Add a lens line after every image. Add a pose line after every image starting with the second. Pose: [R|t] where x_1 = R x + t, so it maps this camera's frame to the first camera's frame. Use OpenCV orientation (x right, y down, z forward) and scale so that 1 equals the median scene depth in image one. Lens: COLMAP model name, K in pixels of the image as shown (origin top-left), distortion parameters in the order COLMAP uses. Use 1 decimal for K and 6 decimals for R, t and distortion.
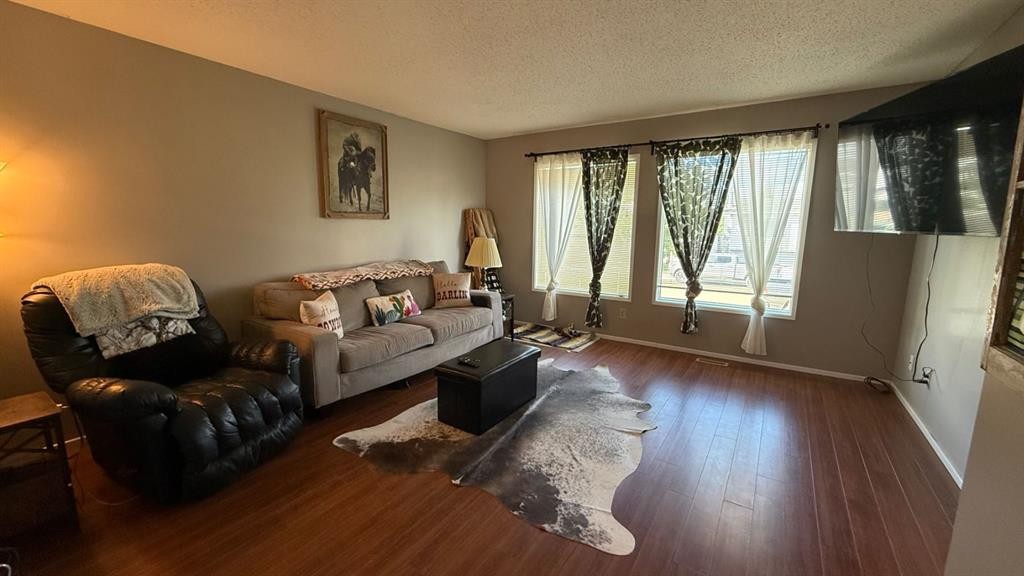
lens RADIAL K [[404.9, 0, 508.4], [0, 404.9, 287.5], [0, 0, 1]] dist [0.000247, 0.000143]
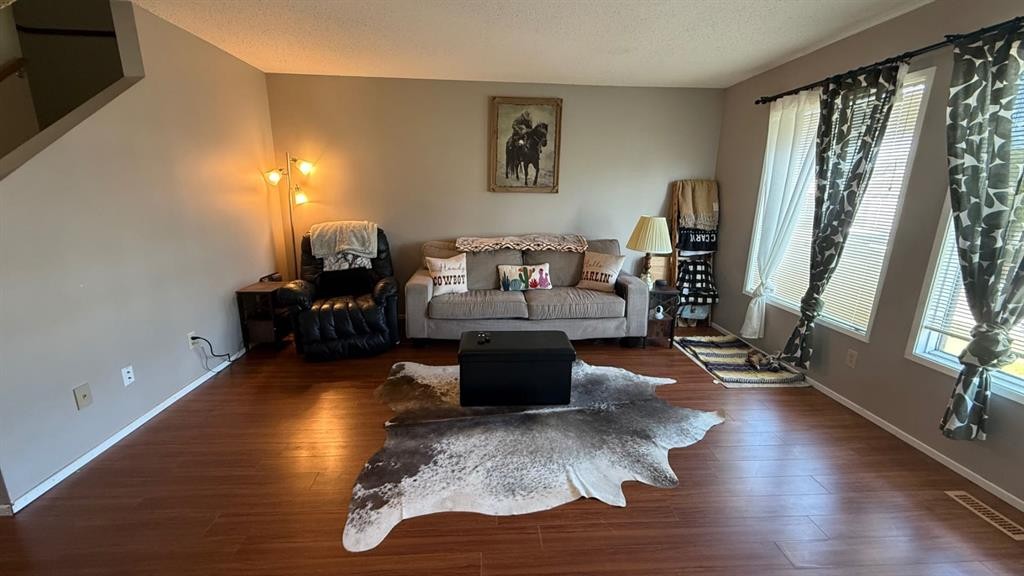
lens RADIAL K [[404.9, 0, 508.4], [0, 404.9, 287.5], [0, 0, 1]] dist [0.000247, 0.000143]
pose [[0.608314, 0.186068, -0.771578, 0.491099], [-0.133435, 0.982271, 0.131677, -0.056288], [0.782399, 0.022855, 0.622357, 0.291402]]
